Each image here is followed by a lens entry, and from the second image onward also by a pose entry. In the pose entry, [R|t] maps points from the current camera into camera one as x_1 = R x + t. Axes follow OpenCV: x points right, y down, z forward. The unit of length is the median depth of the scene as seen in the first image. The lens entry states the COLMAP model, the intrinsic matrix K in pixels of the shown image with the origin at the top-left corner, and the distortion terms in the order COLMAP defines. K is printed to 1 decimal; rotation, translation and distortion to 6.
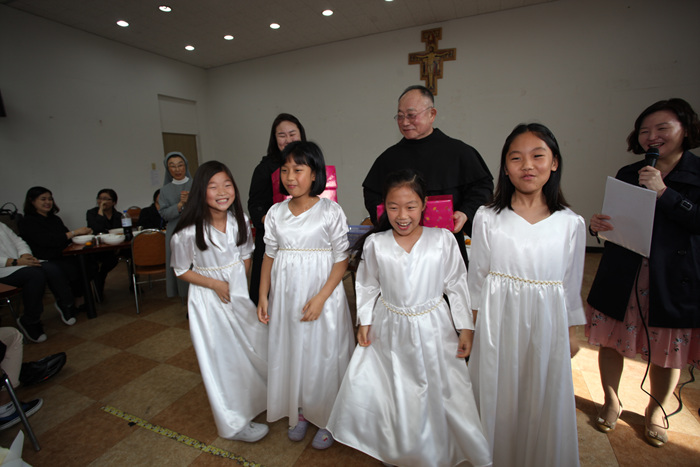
lens RADIAL K [[336.1, 0, 349.3], [0, 336.1, 222.6], [0, 0, 1]] dist [-0.038351, 0.010634]
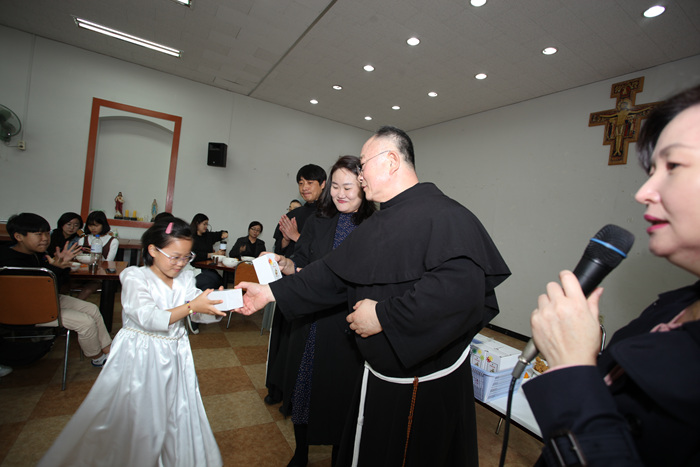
lens RADIAL K [[336.1, 0, 339.3], [0, 336.1, 224.5], [0, 0, 1]] dist [-0.038351, 0.010634]
pose [[0.803240, 0.132201, -0.580800, 0.196087], [-0.243449, 0.962765, -0.117544, -0.022004], [0.543635, 0.235811, 0.805515, 0.121587]]
